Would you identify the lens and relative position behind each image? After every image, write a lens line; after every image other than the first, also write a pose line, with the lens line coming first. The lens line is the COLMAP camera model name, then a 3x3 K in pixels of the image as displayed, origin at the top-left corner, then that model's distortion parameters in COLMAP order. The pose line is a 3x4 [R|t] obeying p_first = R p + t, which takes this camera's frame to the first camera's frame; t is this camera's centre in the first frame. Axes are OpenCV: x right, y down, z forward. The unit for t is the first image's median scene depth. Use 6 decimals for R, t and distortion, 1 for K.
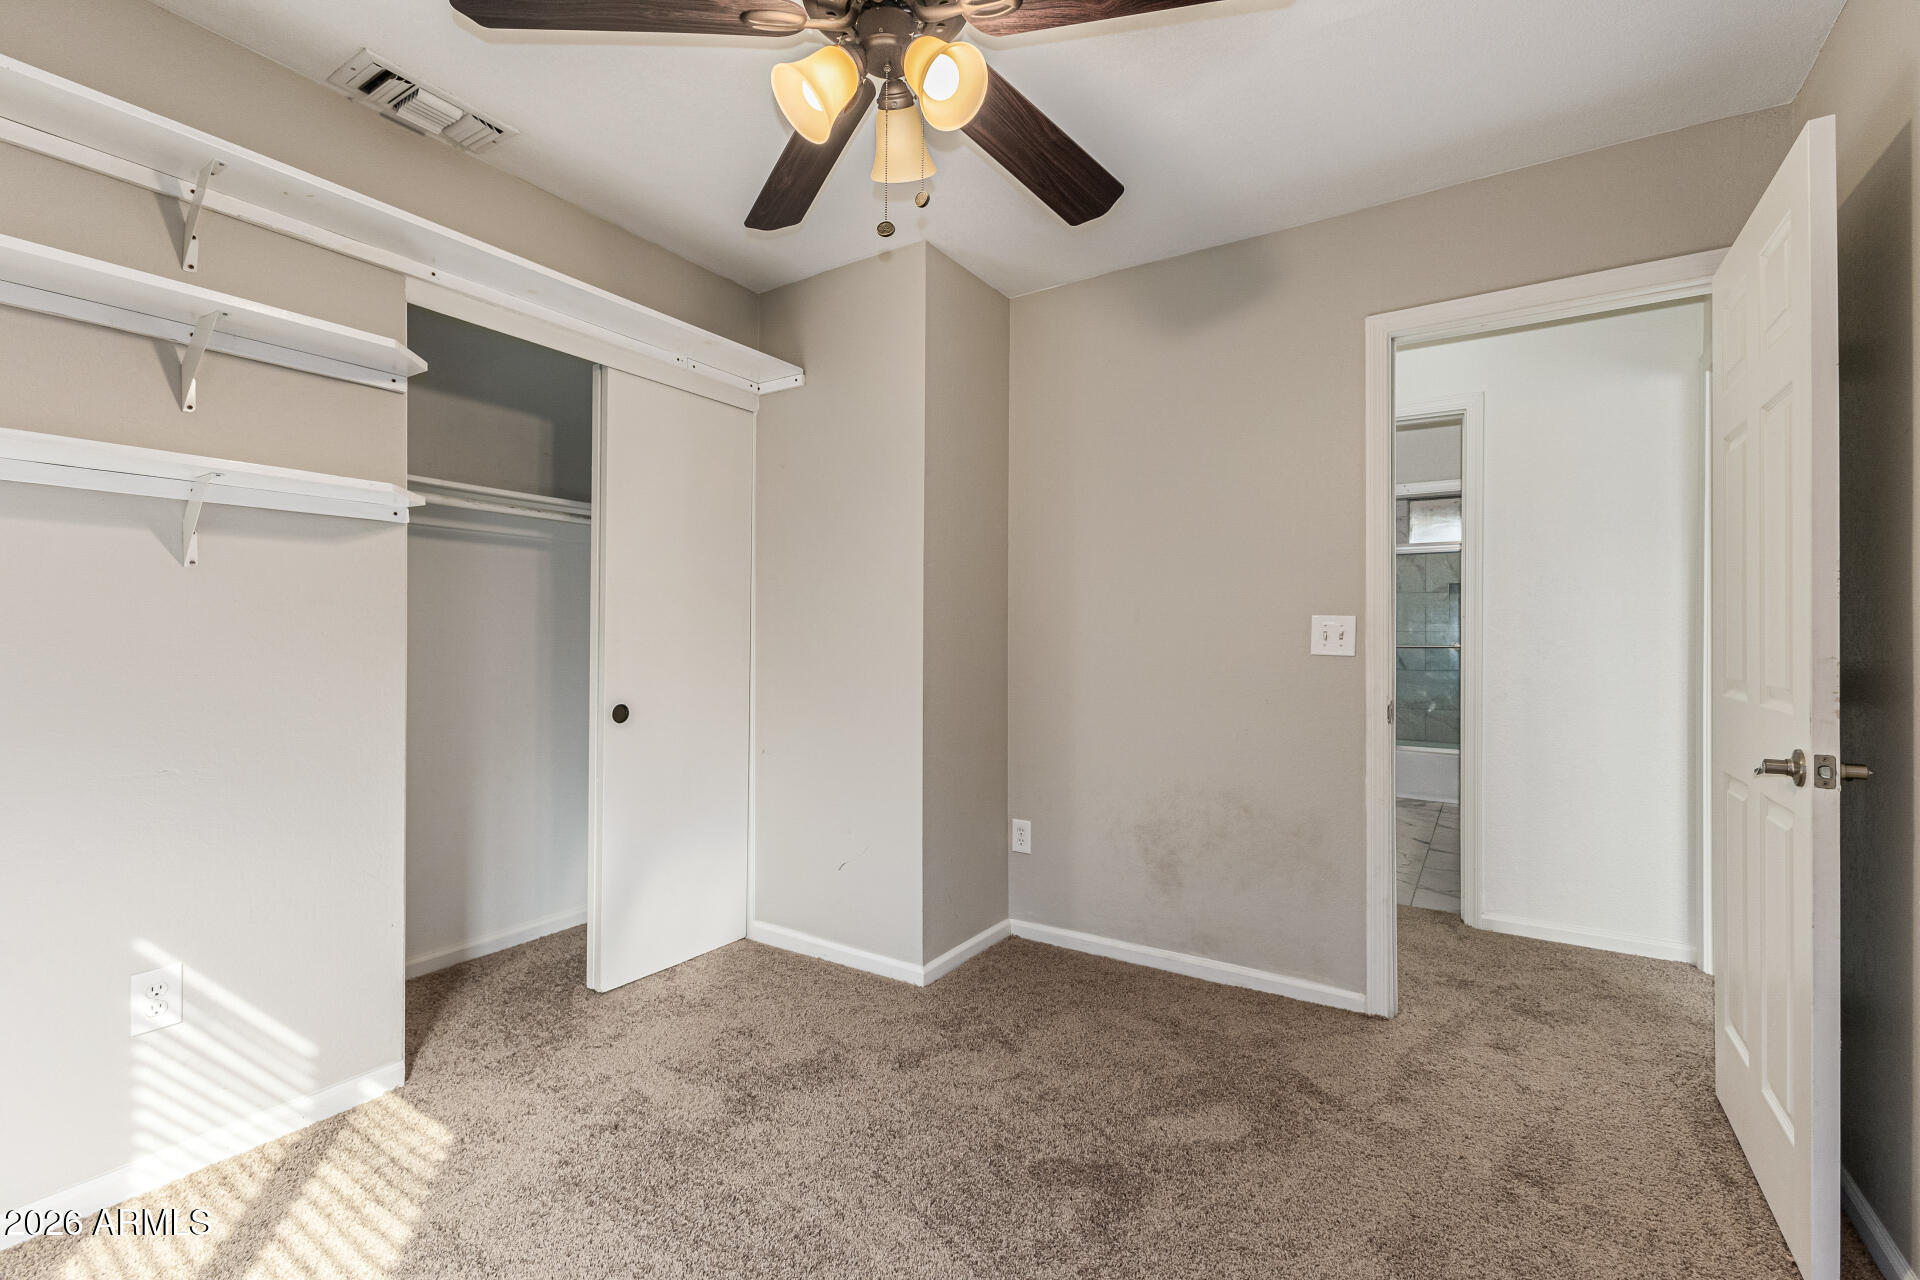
lens RADIAL K [[836.3, 0, 955.6], [0, 836.3, 636.0], [0, 0, 1]] dist [0.009557, -0.003637]
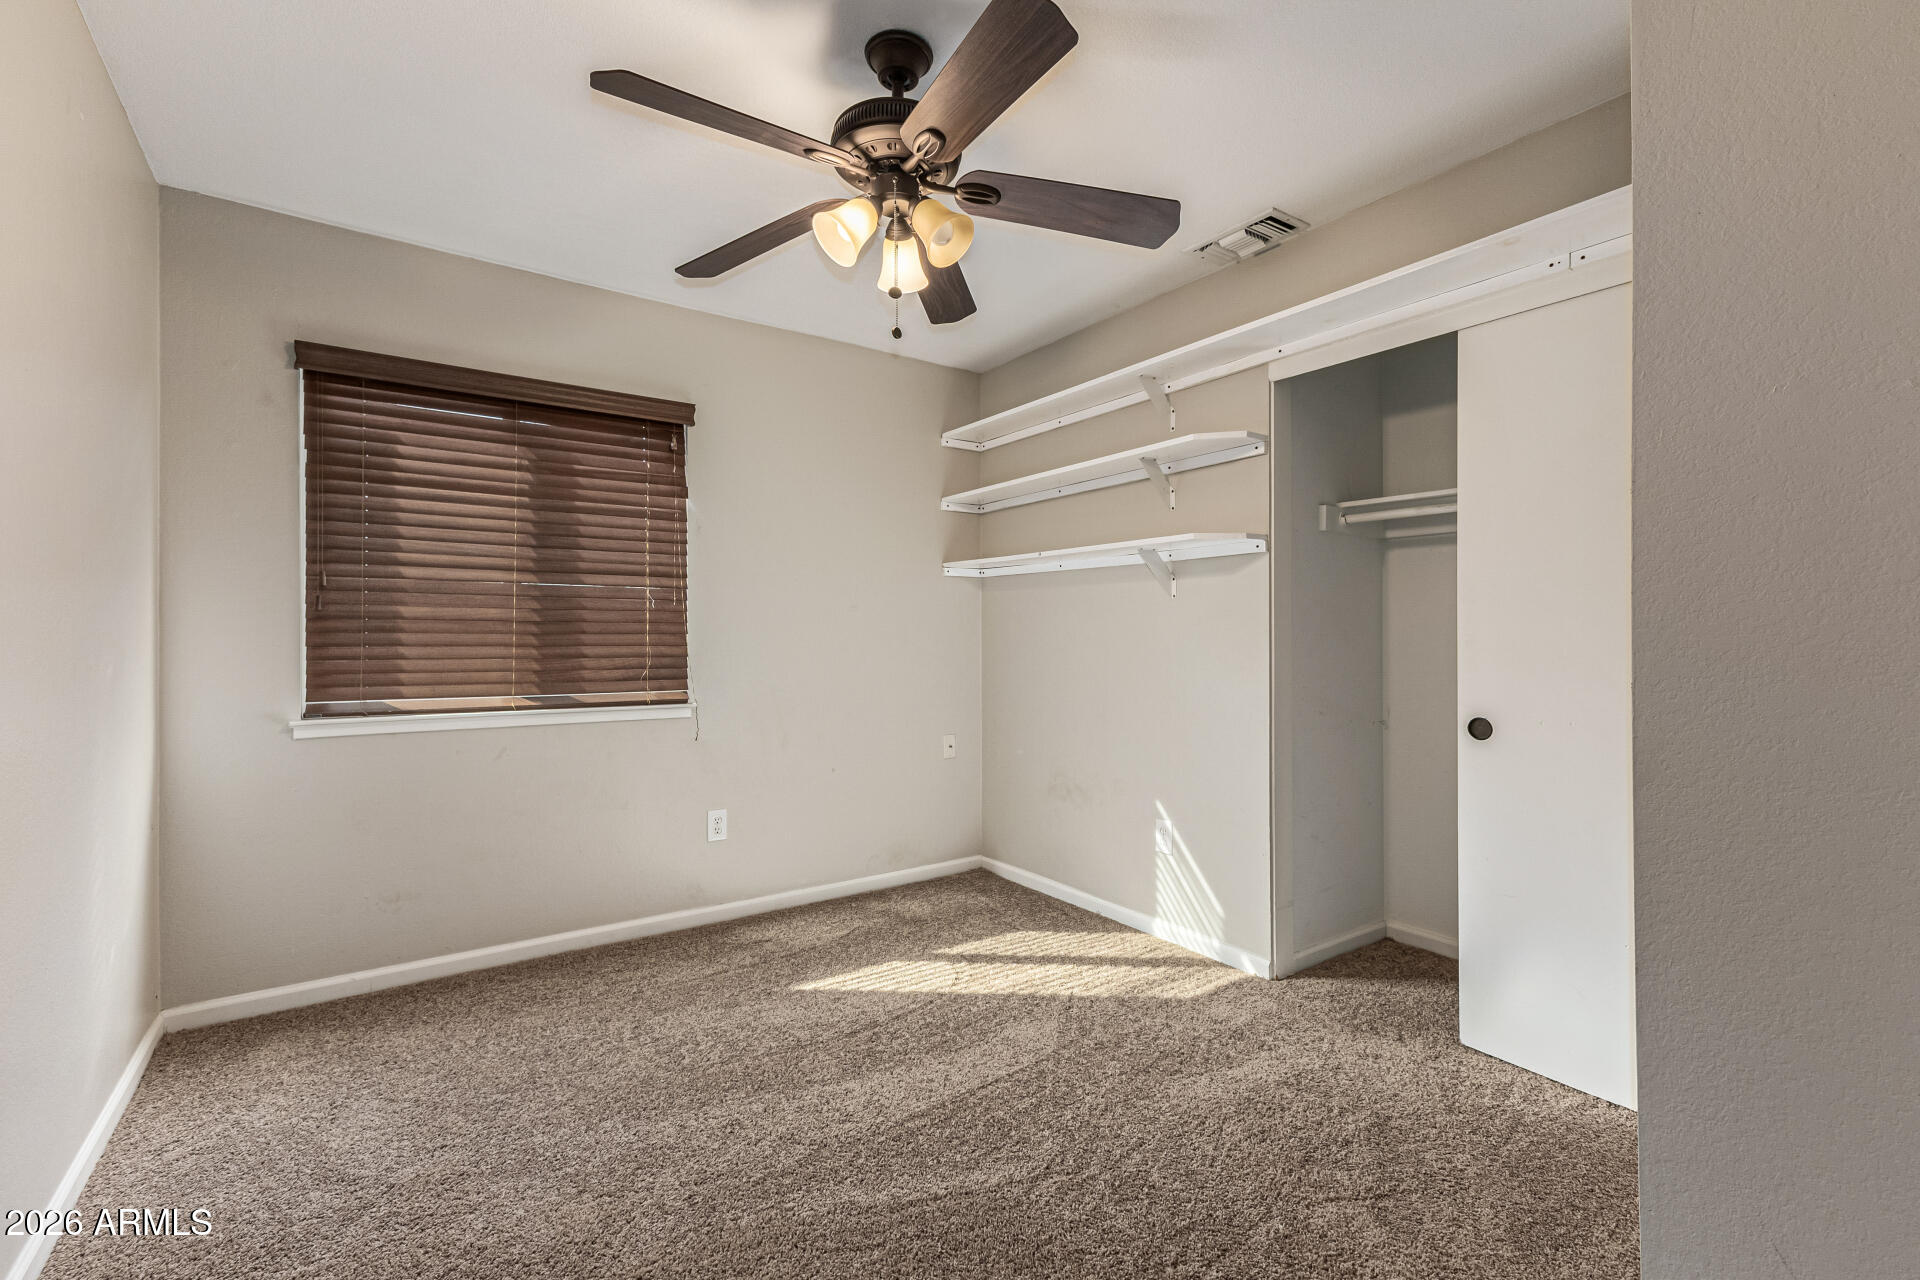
lens RADIAL K [[836.3, 0, 954.6], [0, 836.3, 639.8], [0, 0, 1]] dist [0.009557, -0.003637]
pose [[-0.387082, -0.000749, -0.922045, 0.867393], [-0.000215, 1.000000, -0.000722, 0.004773], [0.922045, -0.000082, -0.387082, 1.233570]]
